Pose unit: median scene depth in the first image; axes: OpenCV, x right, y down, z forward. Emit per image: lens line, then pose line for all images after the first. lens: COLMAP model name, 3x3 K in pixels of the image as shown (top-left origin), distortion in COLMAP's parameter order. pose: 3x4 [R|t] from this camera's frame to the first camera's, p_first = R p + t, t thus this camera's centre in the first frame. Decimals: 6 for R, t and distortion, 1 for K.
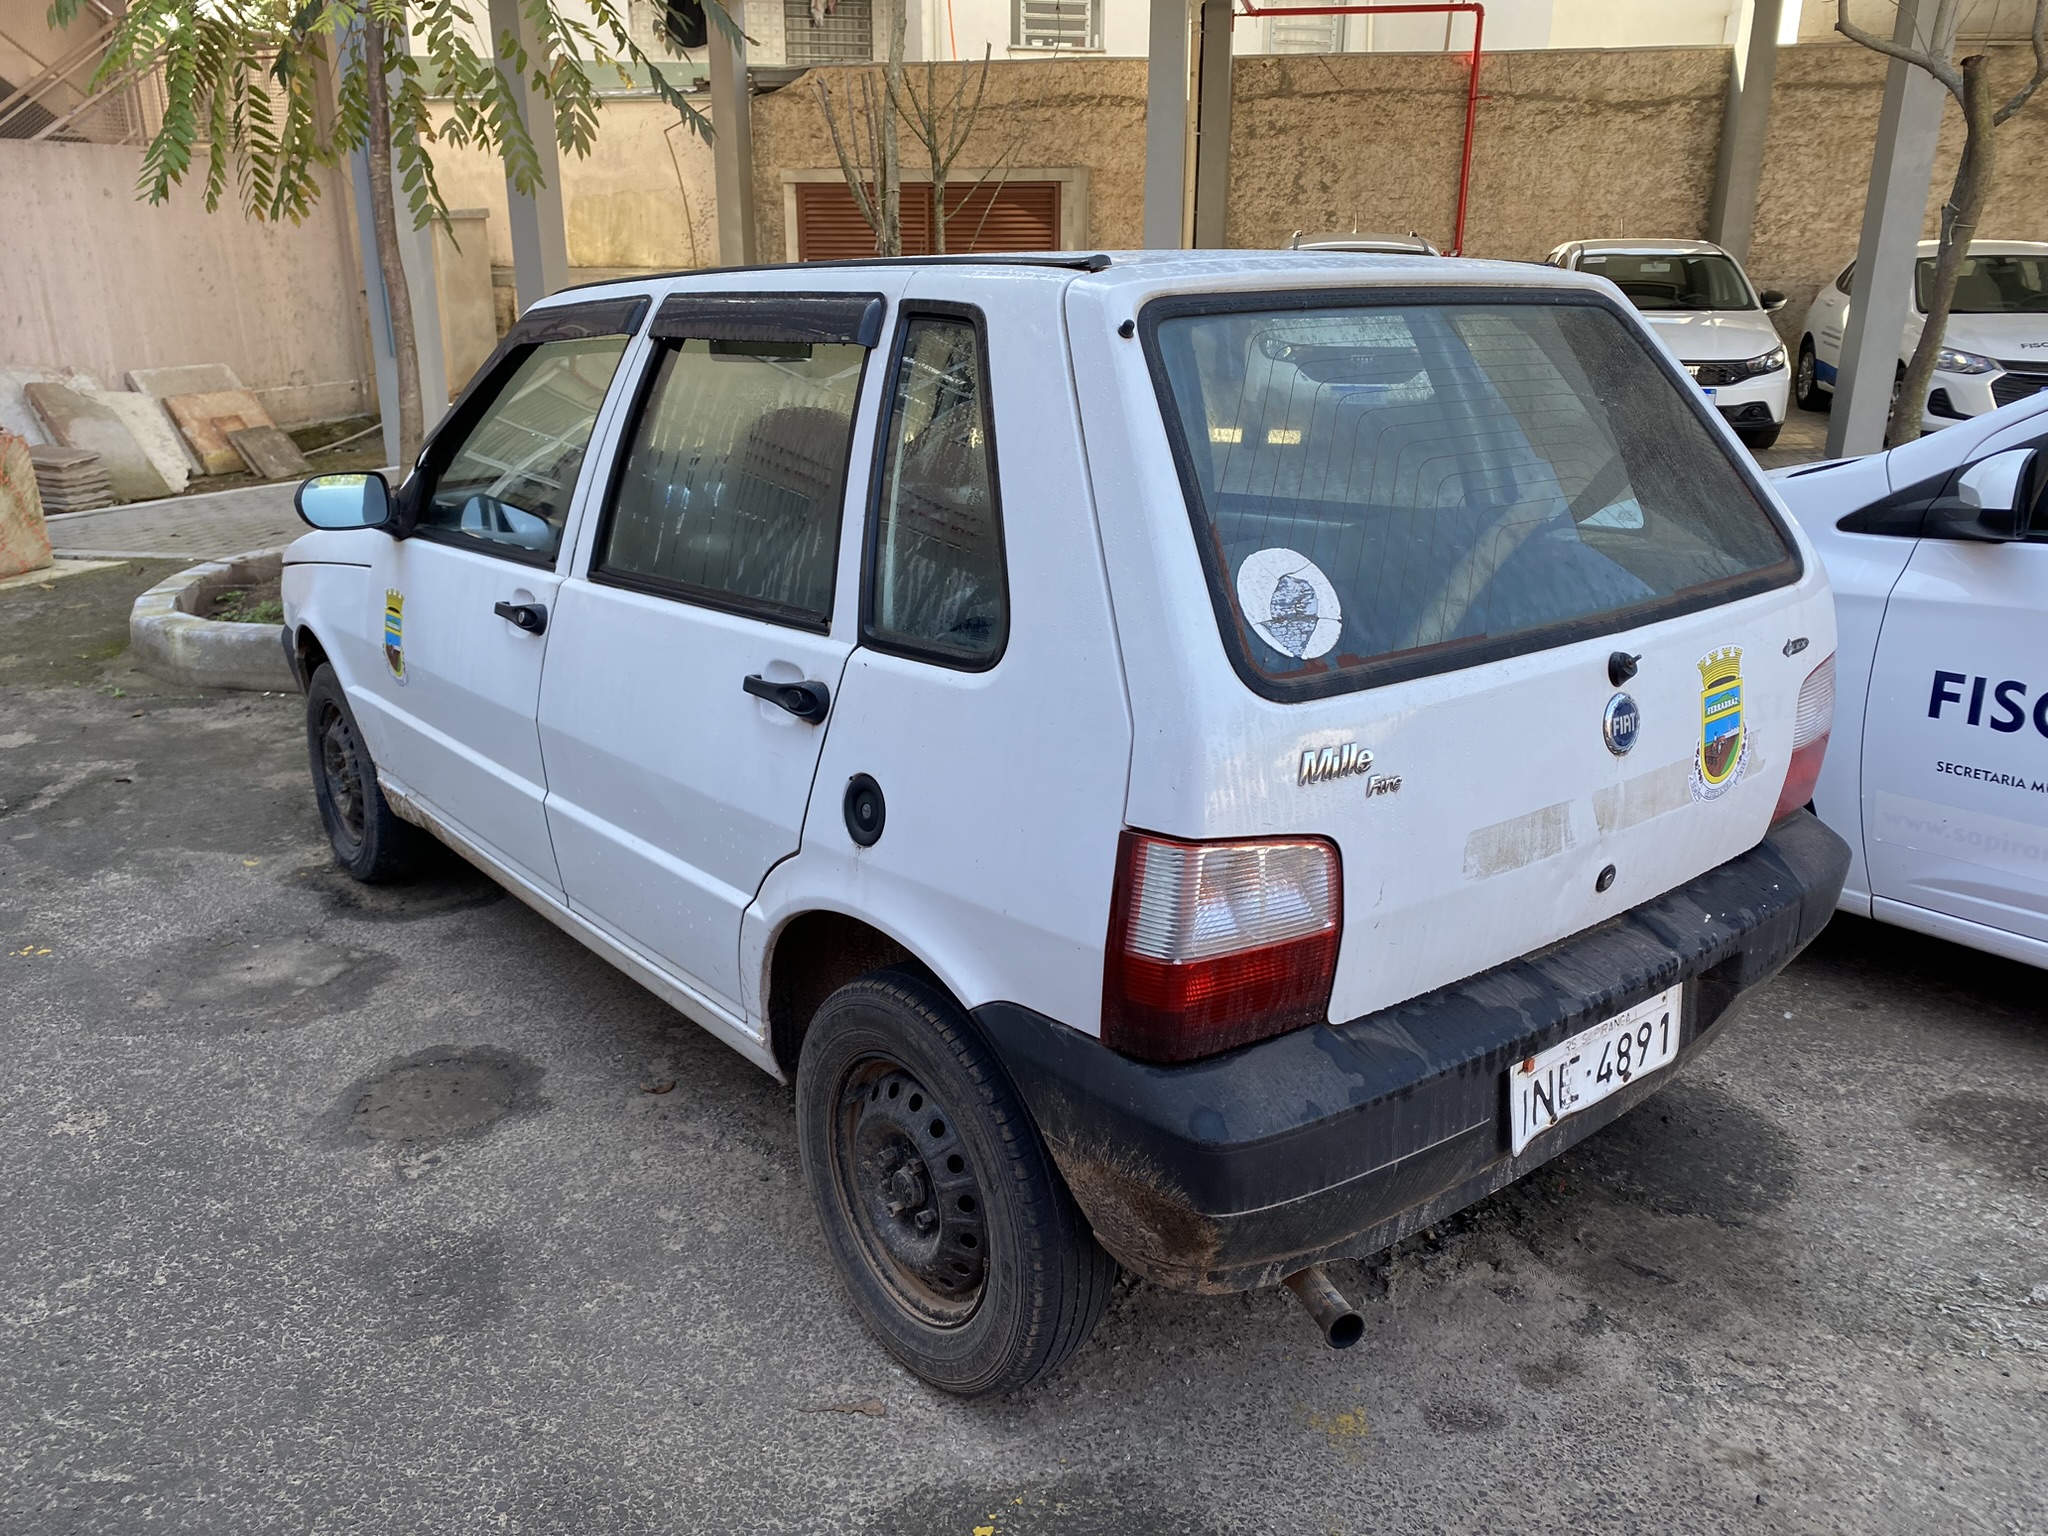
lens RADIAL K [[1582.4, 0, 1016.8], [0, 1582.4, 777.5], [0, 0, 1]] dist [0.030883, 0.000988]
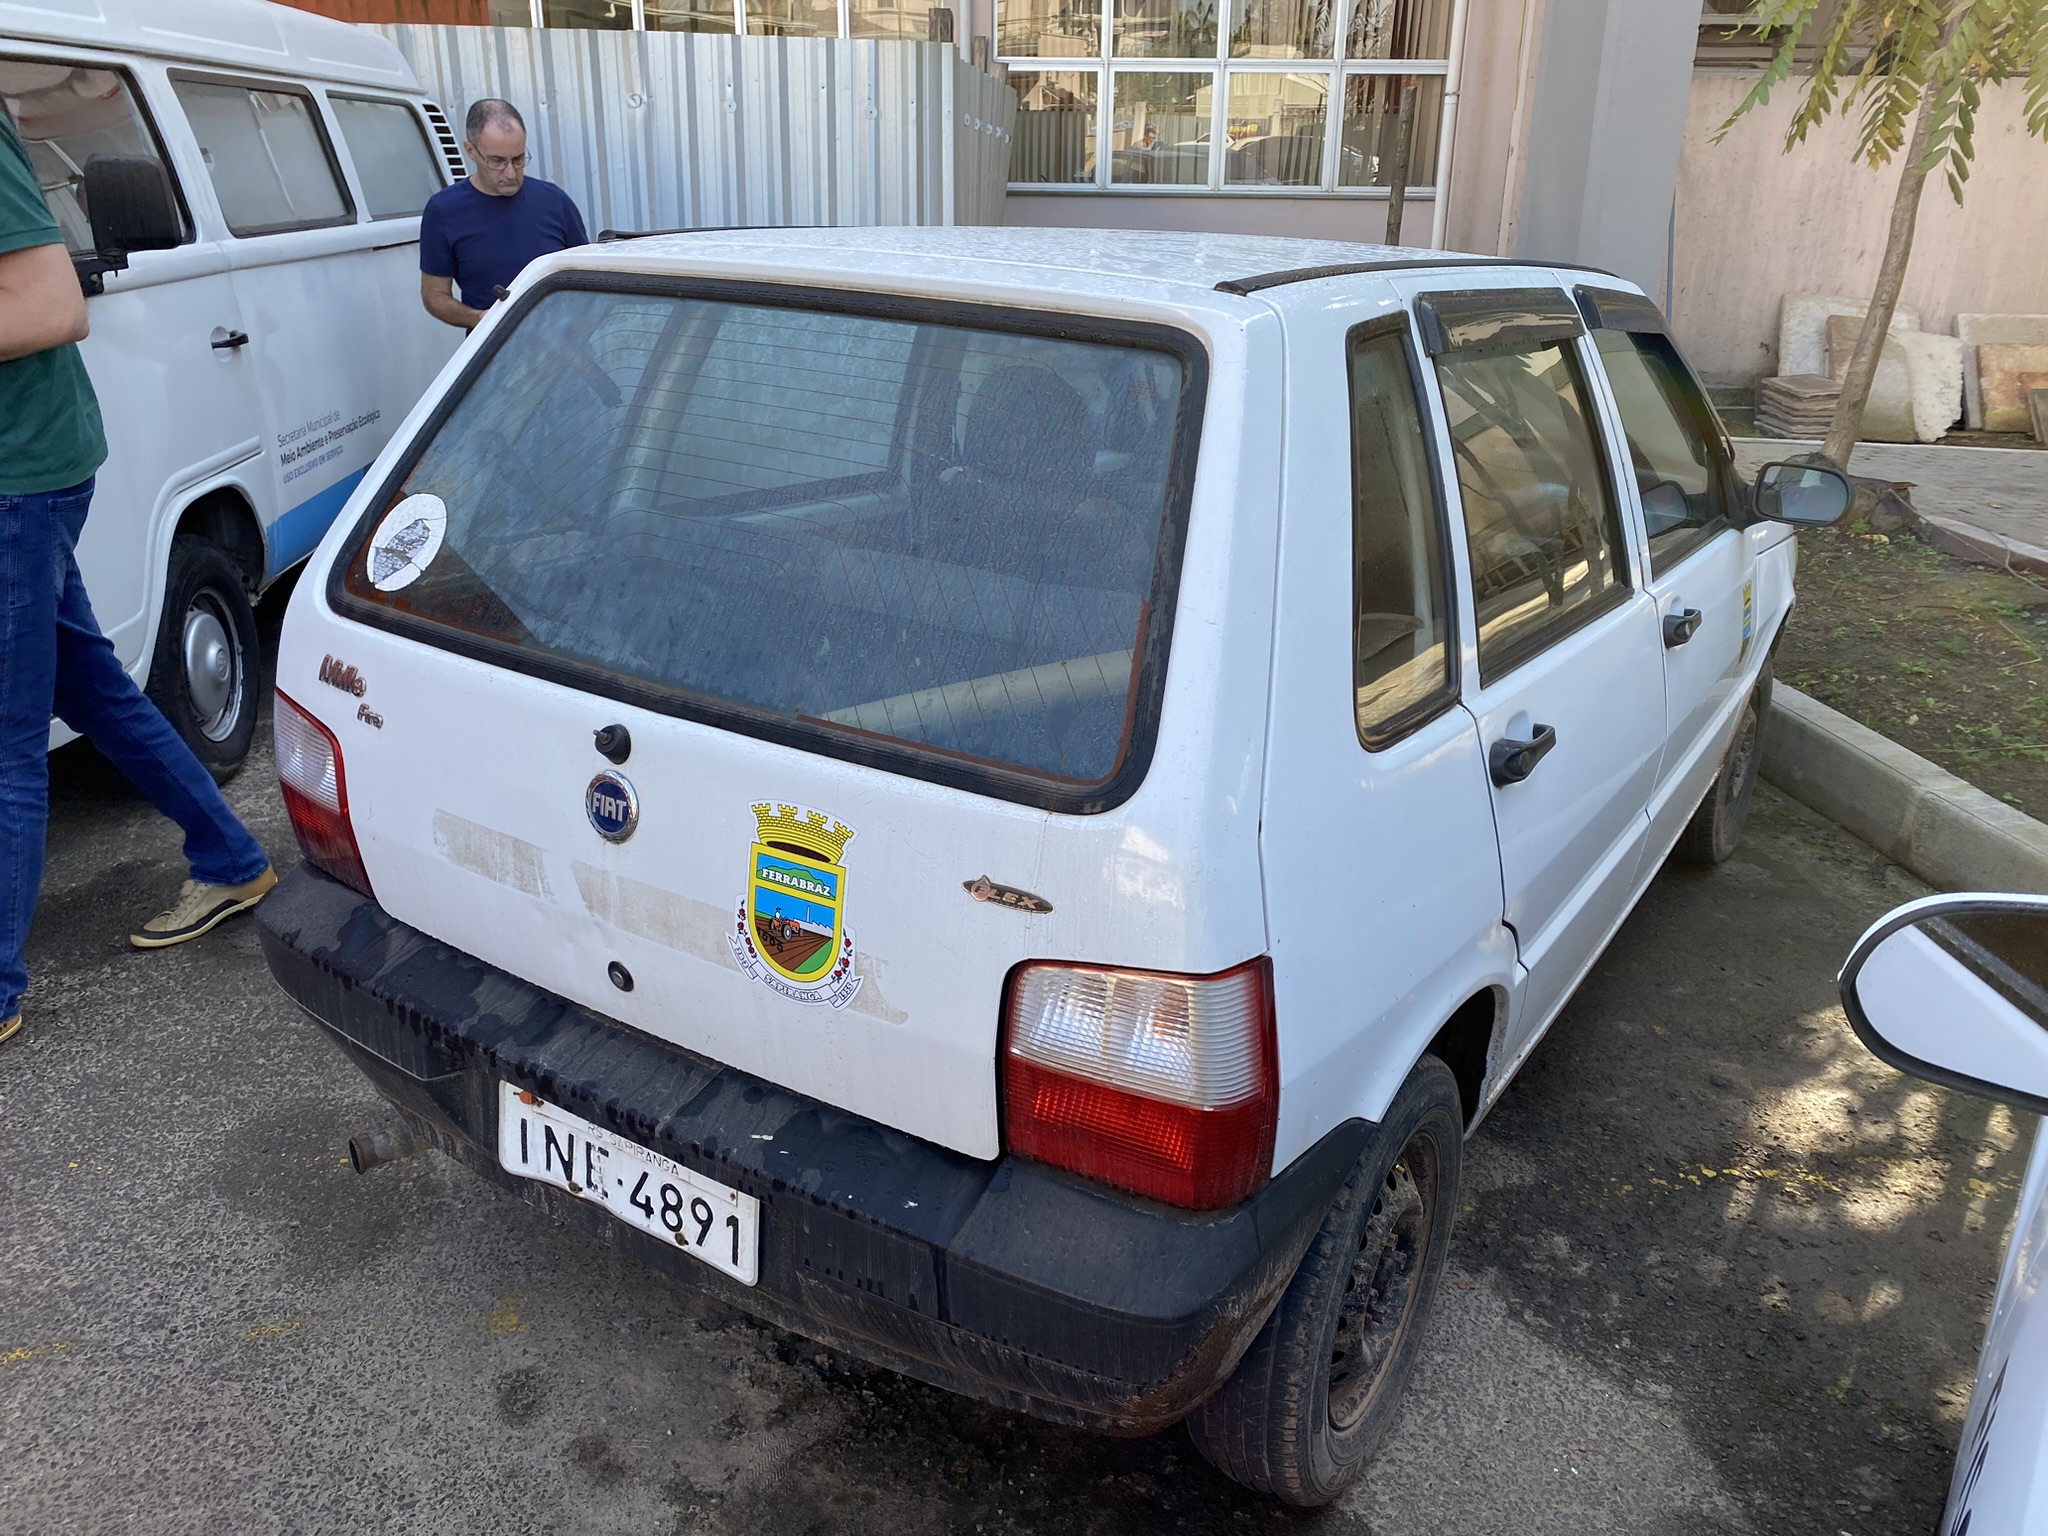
lens RADIAL K [[1582.4, 0, 1017.0], [0, 1582.4, 765.5], [0, 0, 1]] dist [0.030883, 0.000988]
pose [[0.319296, 0.357553, -0.877614, 1.080888], [-0.326967, 0.910787, 0.252110, -0.311126], [0.889462, 0.206452, 0.407719, 0.750308]]
